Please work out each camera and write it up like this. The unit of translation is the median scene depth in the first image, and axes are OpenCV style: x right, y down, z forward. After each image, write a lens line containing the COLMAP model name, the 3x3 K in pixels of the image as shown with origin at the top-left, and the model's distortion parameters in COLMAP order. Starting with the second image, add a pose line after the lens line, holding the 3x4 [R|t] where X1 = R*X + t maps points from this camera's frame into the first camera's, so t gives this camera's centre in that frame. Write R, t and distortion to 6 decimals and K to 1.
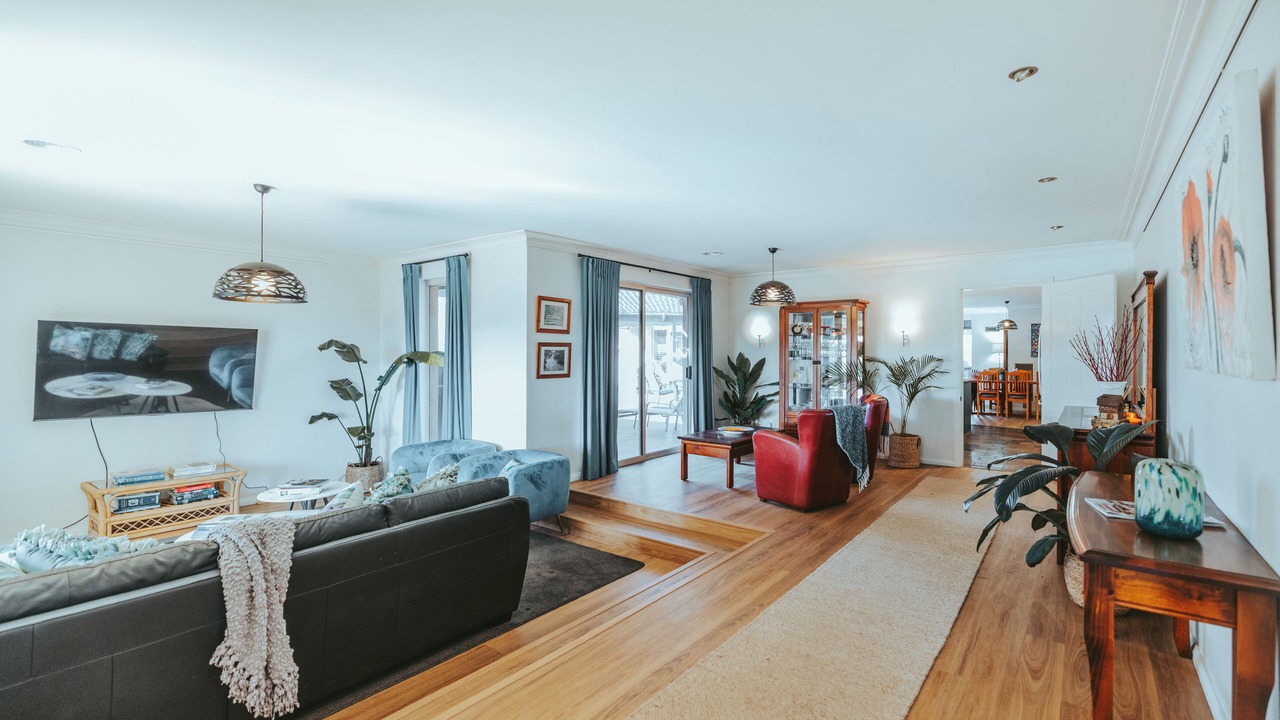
lens RADIAL K [[532.1, 0, 641.7], [0, 532.1, 350.1], [0, 0, 1]] dist [0.001119, -0.000288]
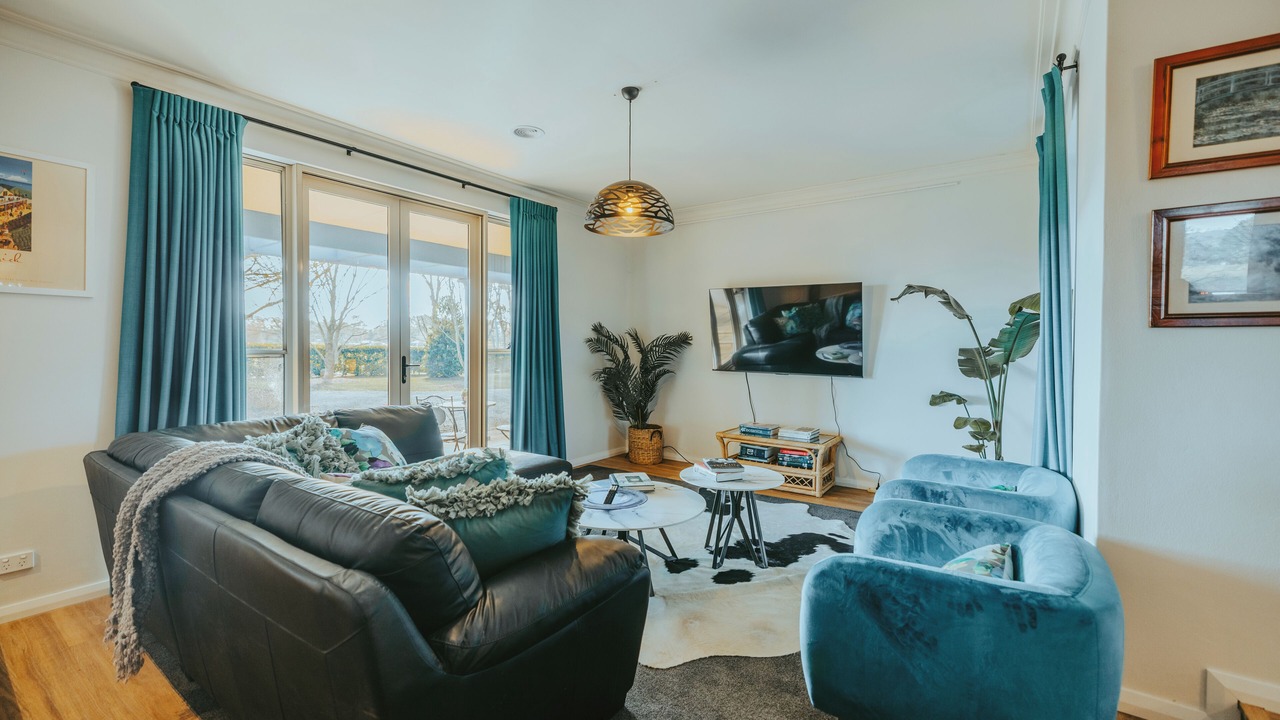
lens RADIAL K [[532.1, 0, 641.7], [0, 532.1, 350.1], [0, 0, 1]] dist [0.001119, -0.000288]
pose [[0.101914, 0.018074, -0.994629, 0.085539], [0.001154, 0.999832, 0.018286, 0.060808], [0.994793, -0.003012, 0.101876, 0.668052]]
